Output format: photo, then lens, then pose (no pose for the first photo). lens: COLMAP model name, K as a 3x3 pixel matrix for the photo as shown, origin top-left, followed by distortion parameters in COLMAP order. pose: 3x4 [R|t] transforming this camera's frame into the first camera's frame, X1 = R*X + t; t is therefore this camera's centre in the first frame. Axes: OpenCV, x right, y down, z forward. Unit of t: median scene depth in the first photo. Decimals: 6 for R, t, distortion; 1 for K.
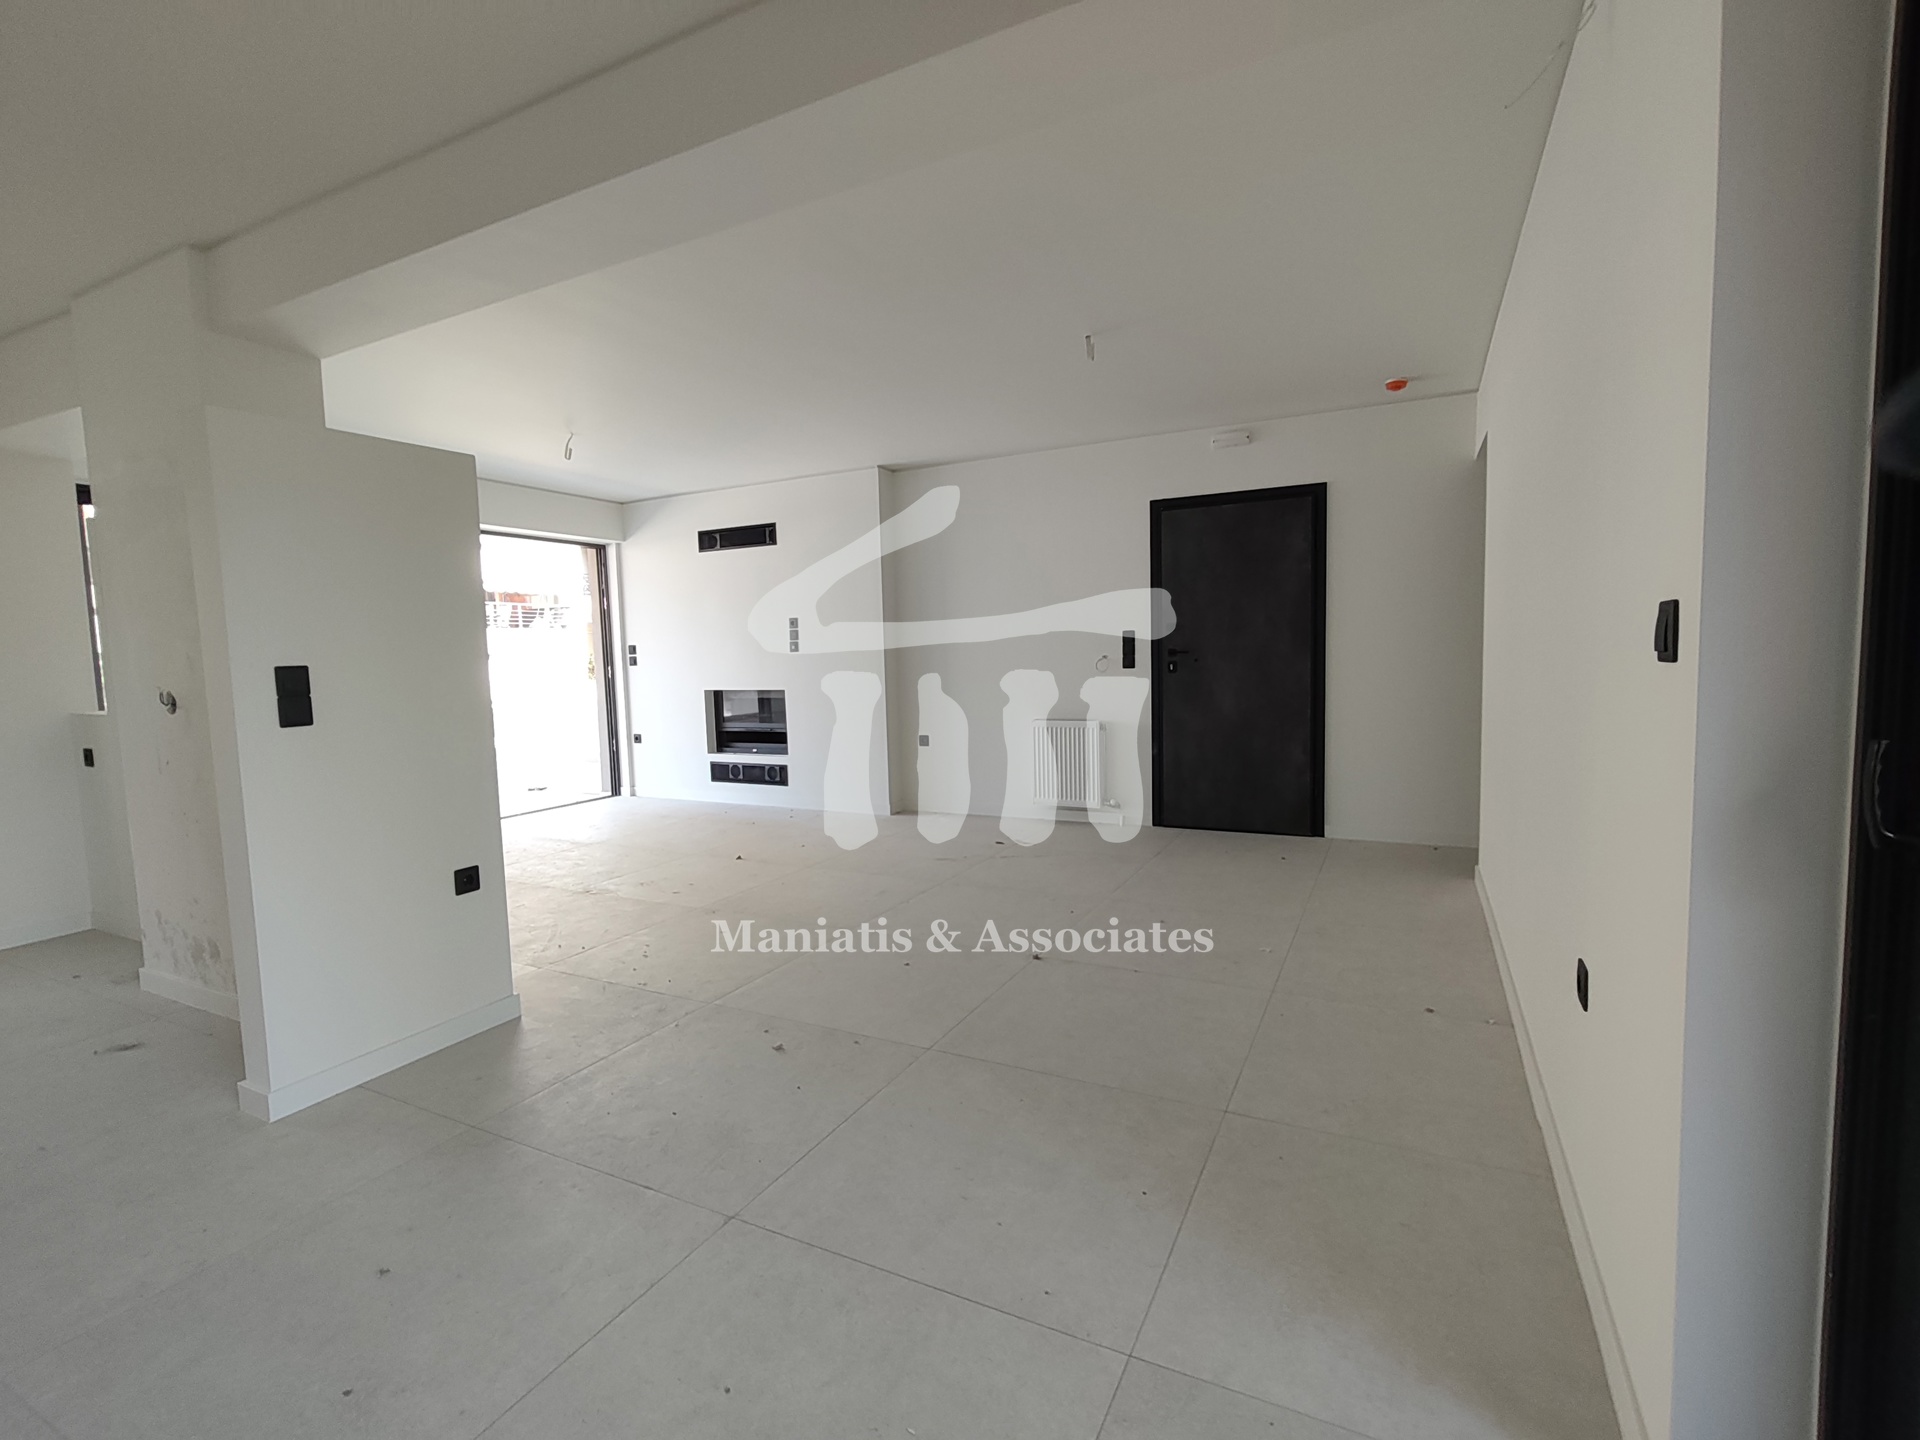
lens RADIAL K [[880.4, 0, 962.5], [0, 880.4, 723.5], [0, 0, 1]] dist [0.002198, -0.000124]
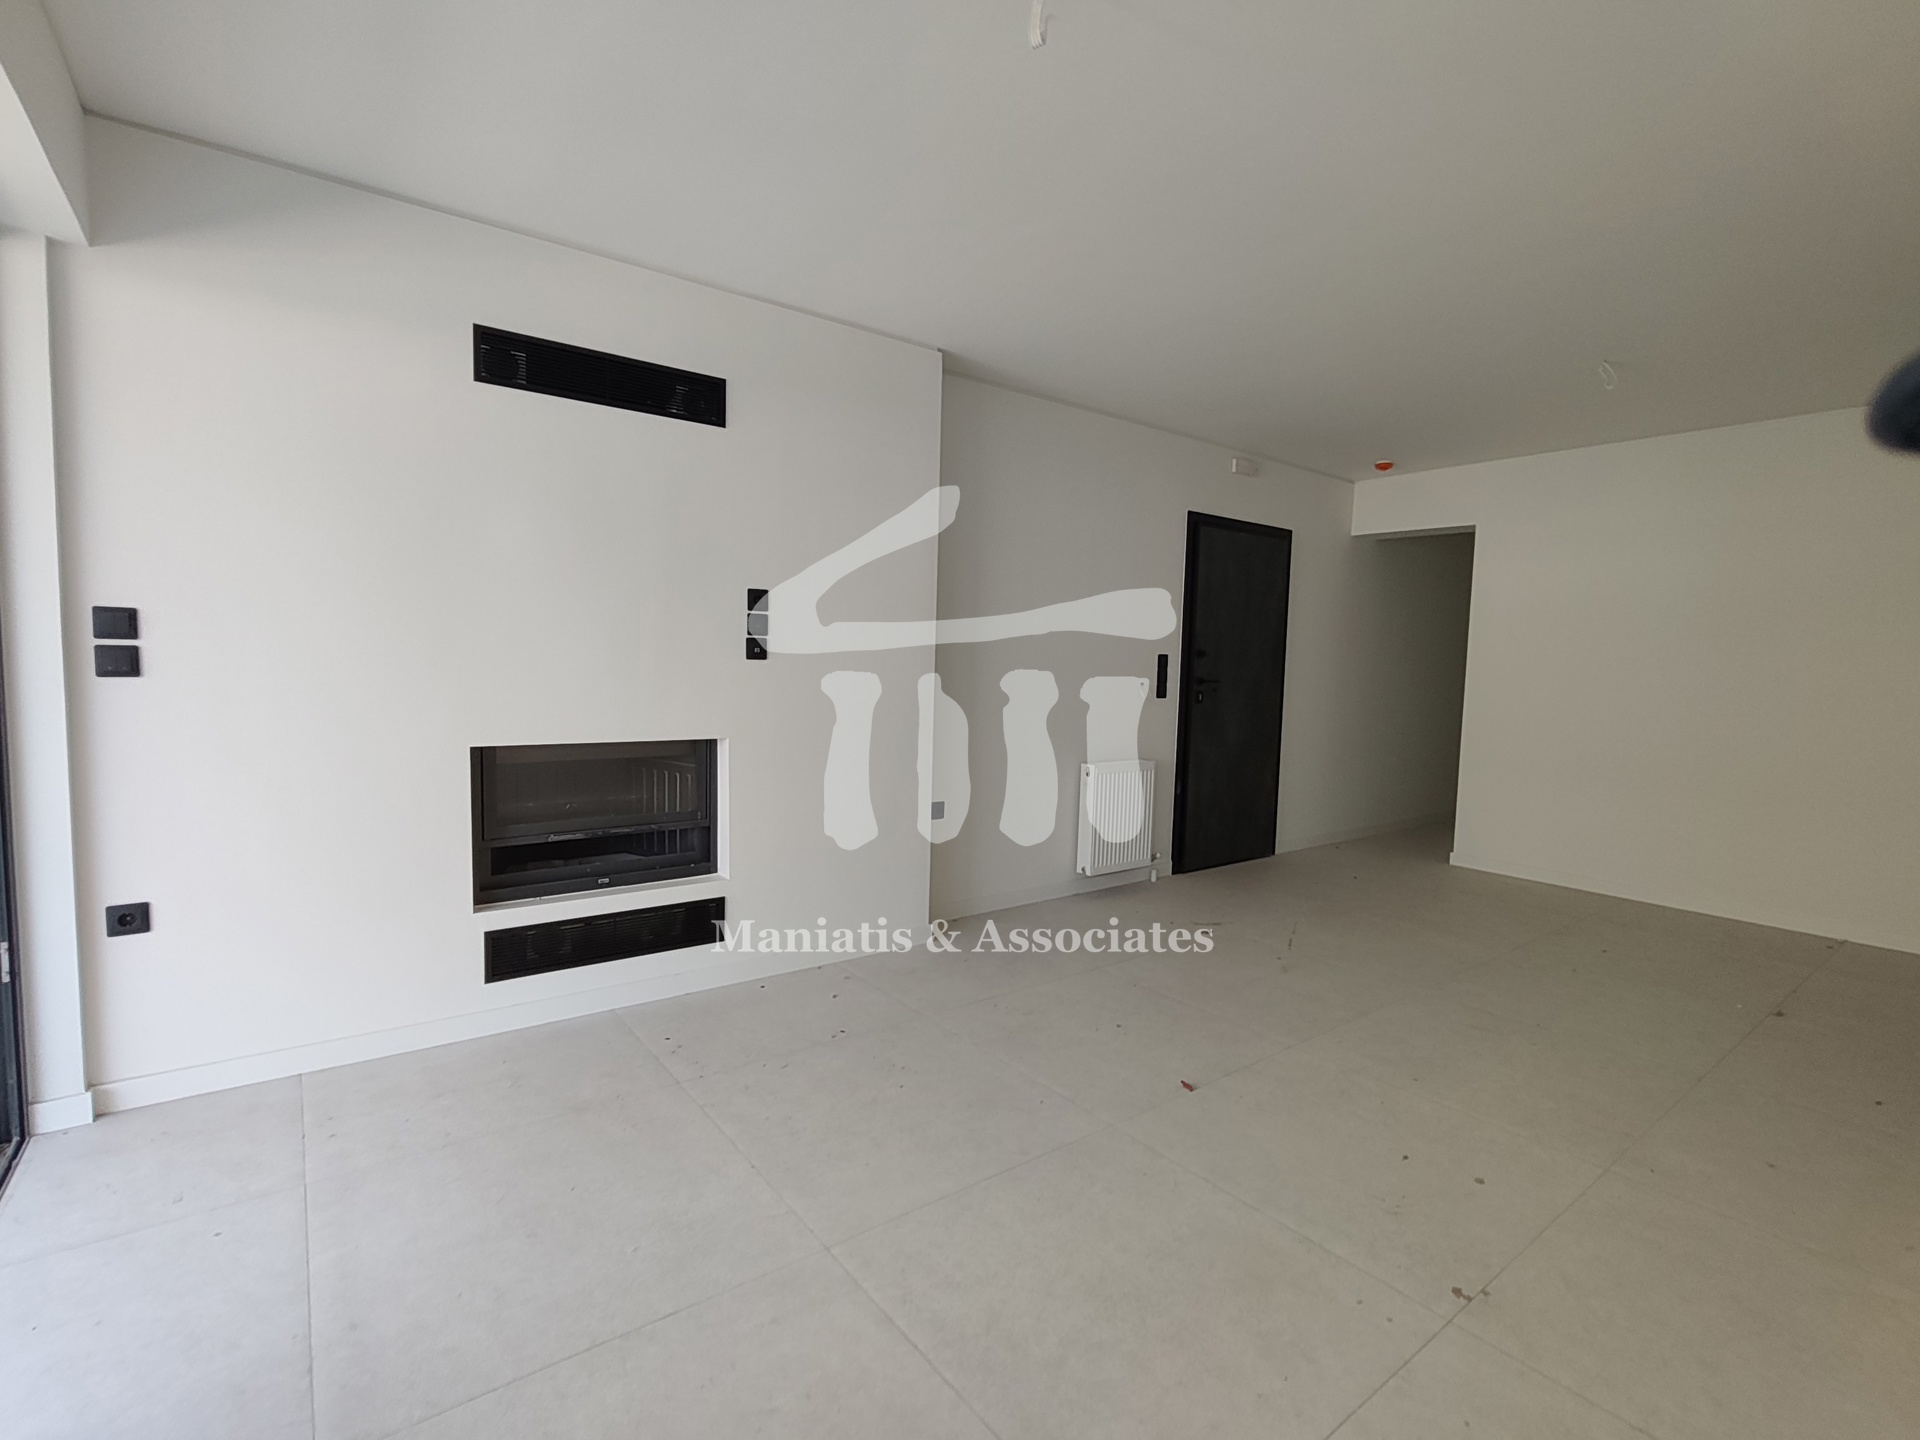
lens RADIAL K [[880.4, 0, 959.0], [0, 880.4, 718.1], [0, 0, 1]] dist [0.002198, -0.000124]
pose [[0.434471, -0.018865, 0.900488, -0.570605], [0.041877, 0.999123, 0.000726, -0.043998], [-0.899712, 0.037394, 0.434879, 0.680752]]
